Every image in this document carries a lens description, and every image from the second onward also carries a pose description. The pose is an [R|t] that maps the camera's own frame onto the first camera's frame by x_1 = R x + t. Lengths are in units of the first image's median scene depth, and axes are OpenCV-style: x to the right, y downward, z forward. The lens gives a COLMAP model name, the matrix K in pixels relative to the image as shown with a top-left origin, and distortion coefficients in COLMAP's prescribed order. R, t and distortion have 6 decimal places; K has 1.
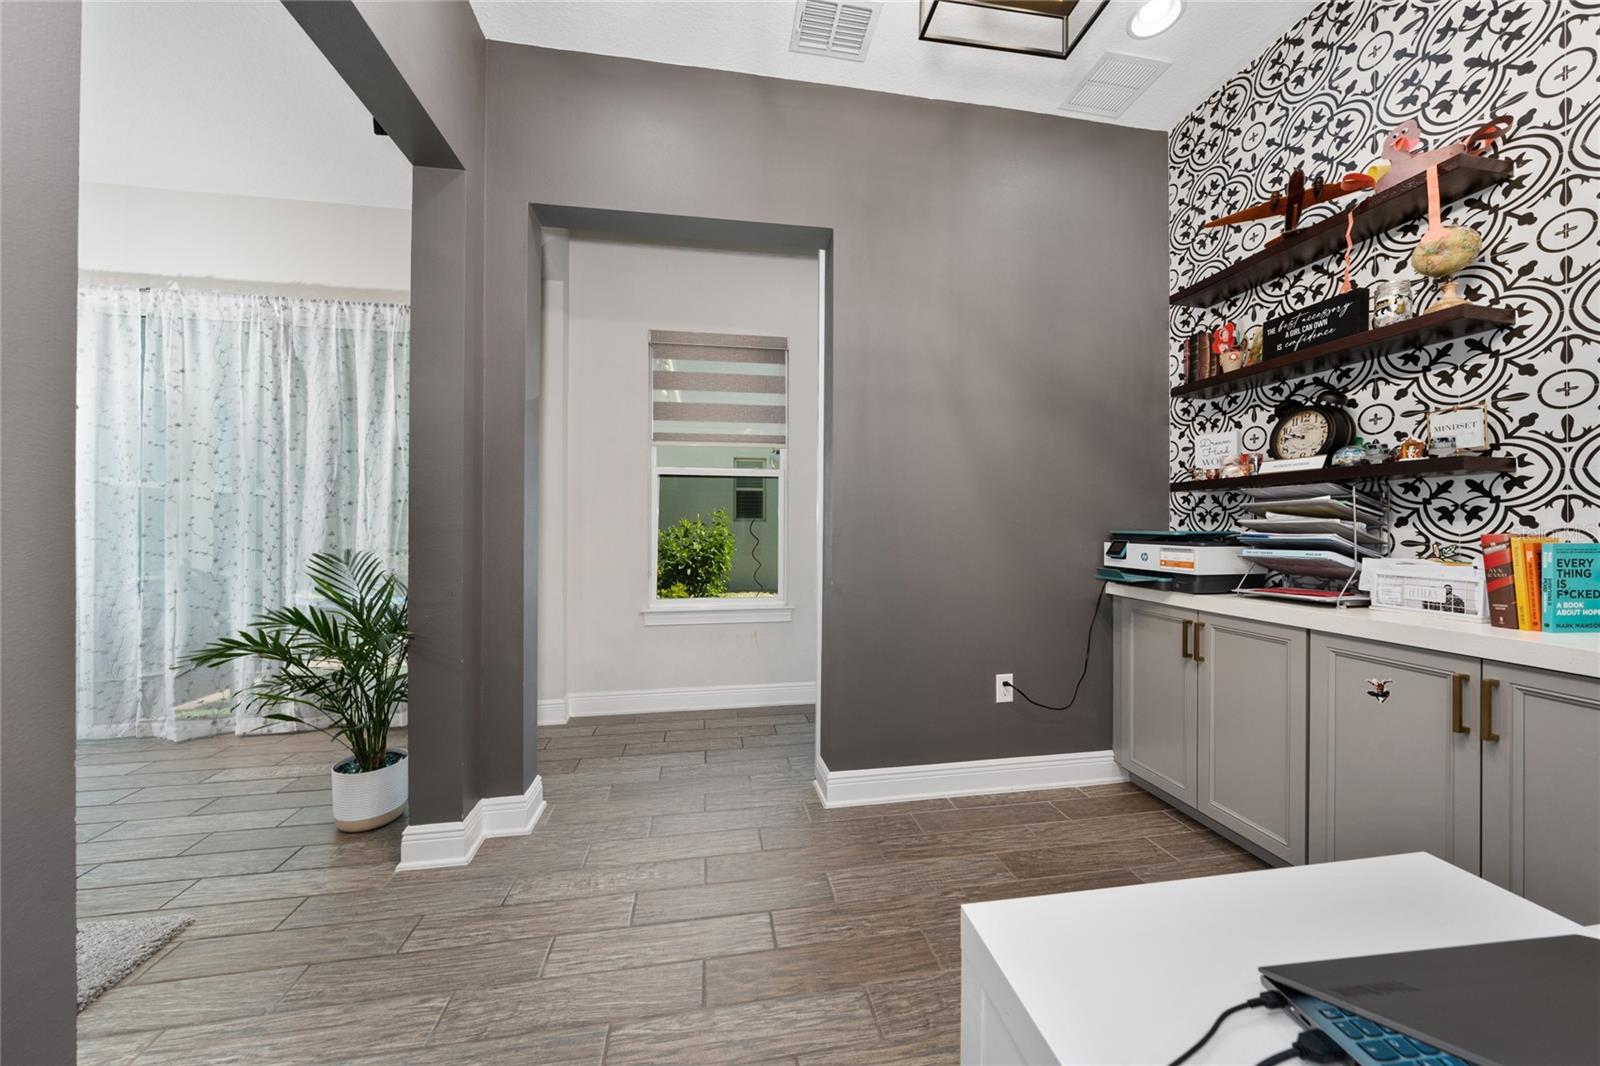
lens RADIAL K [[548.6, 0, 800.3], [0, 548.6, 521.1], [0, 0, 1]] dist [-0.002510, 0.000118]
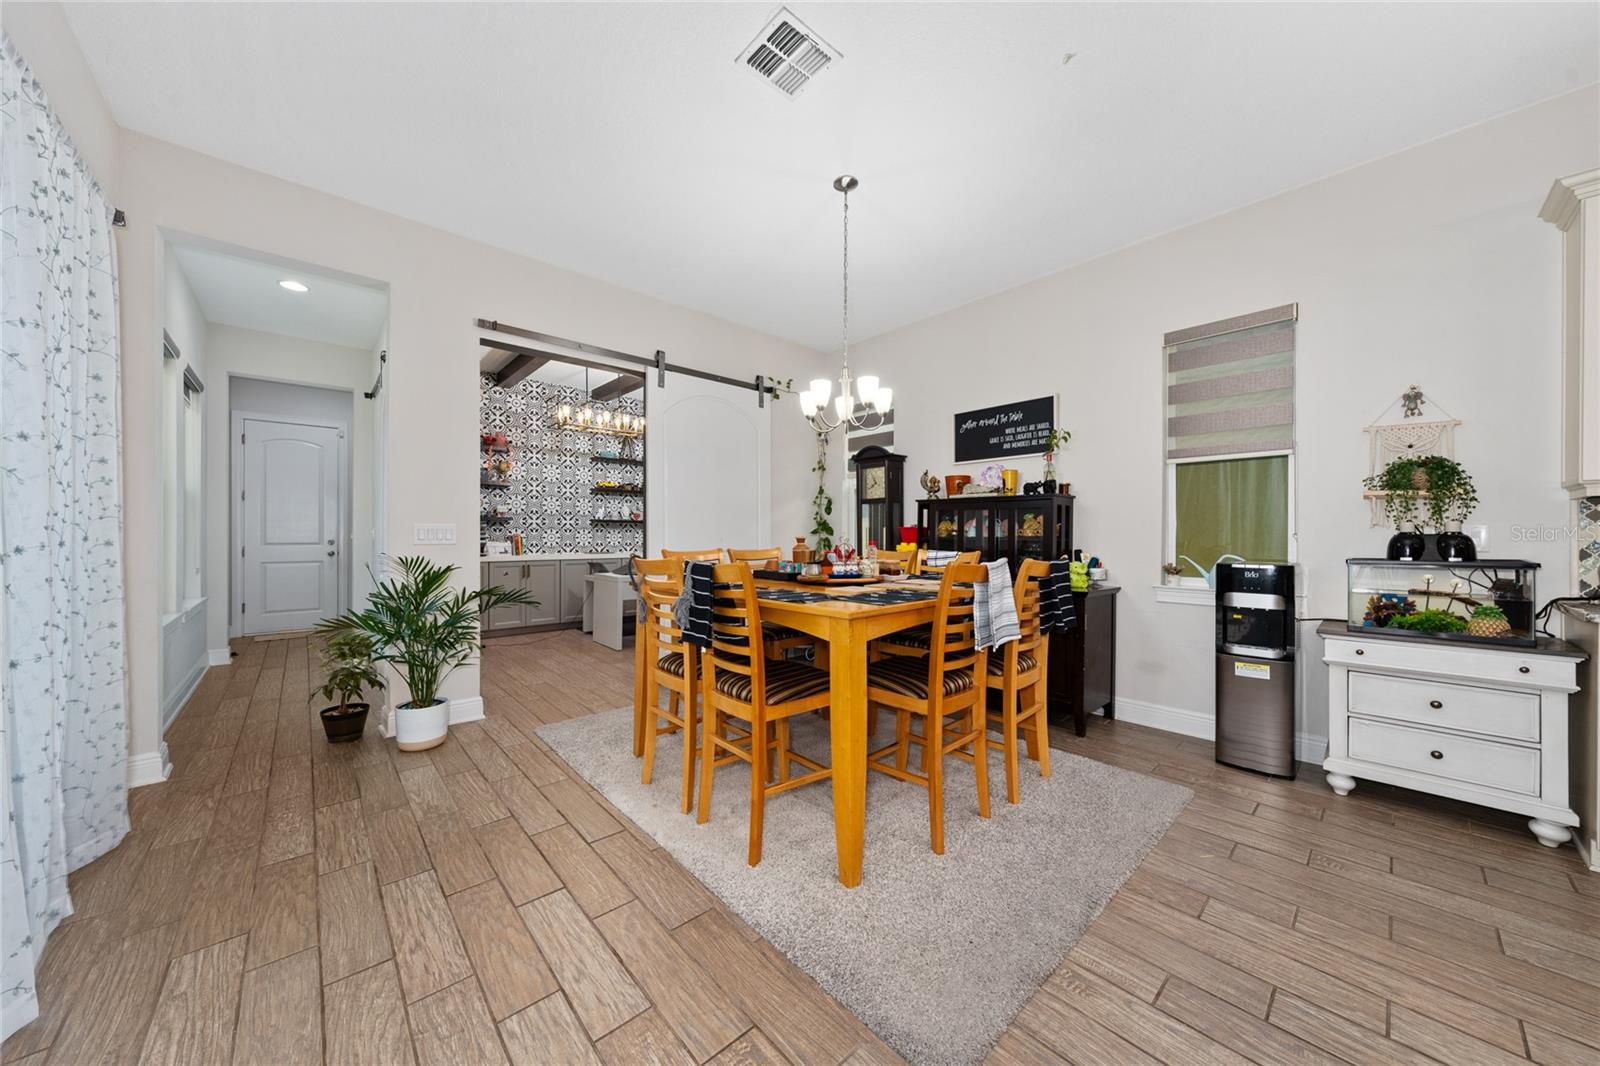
lens RADIAL K [[548.6, 0, 805.4], [0, 548.6, 535.6], [0, 0, 1]] dist [-0.002510, 0.000118]
pose [[-0.550662, 0.000133, 0.834728, -2.788080], [-0.004399, 0.999986, -0.003061, 0.023368], [-0.834717, -0.005358, -0.550654, 1.084199]]
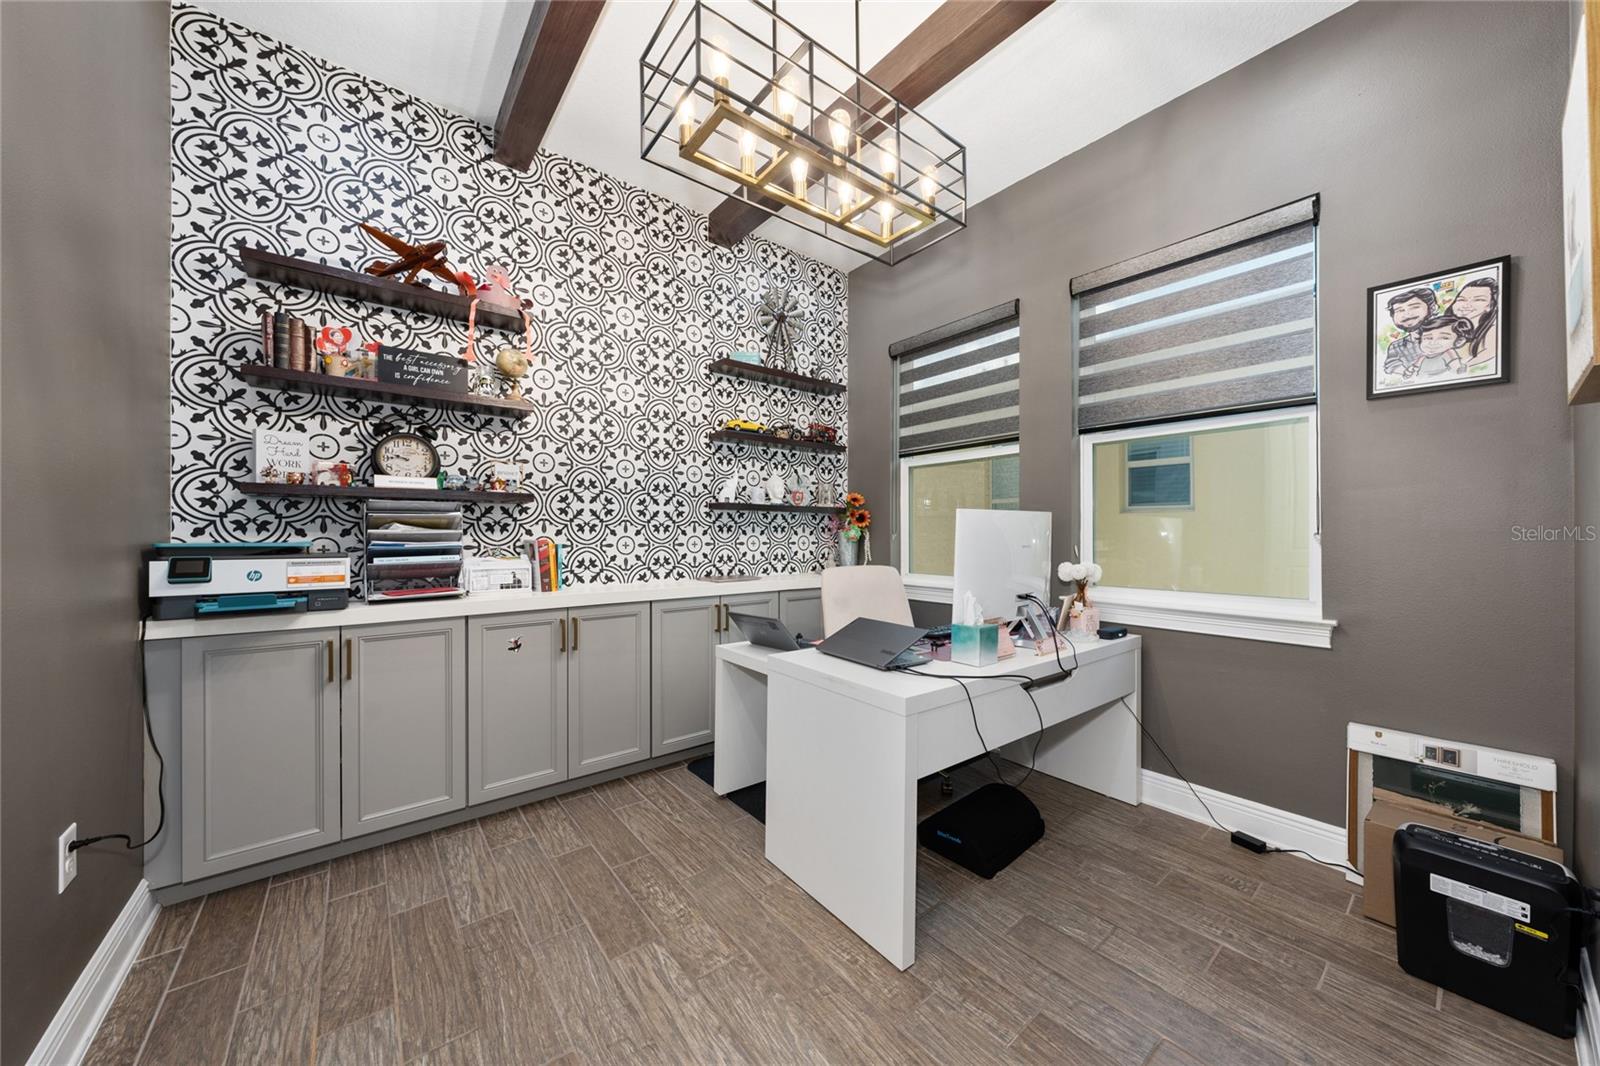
lens RADIAL K [[548.6, 0, 796.8], [0, 548.6, 539.6], [0, 0, 1]] dist [-0.002510, 0.000118]
pose [[-0.484063, -0.002409, 0.875030, -0.490077], [-0.000578, 0.999997, 0.002434, 0.013879], [-0.875033, 0.000672, -0.484063, 0.822252]]
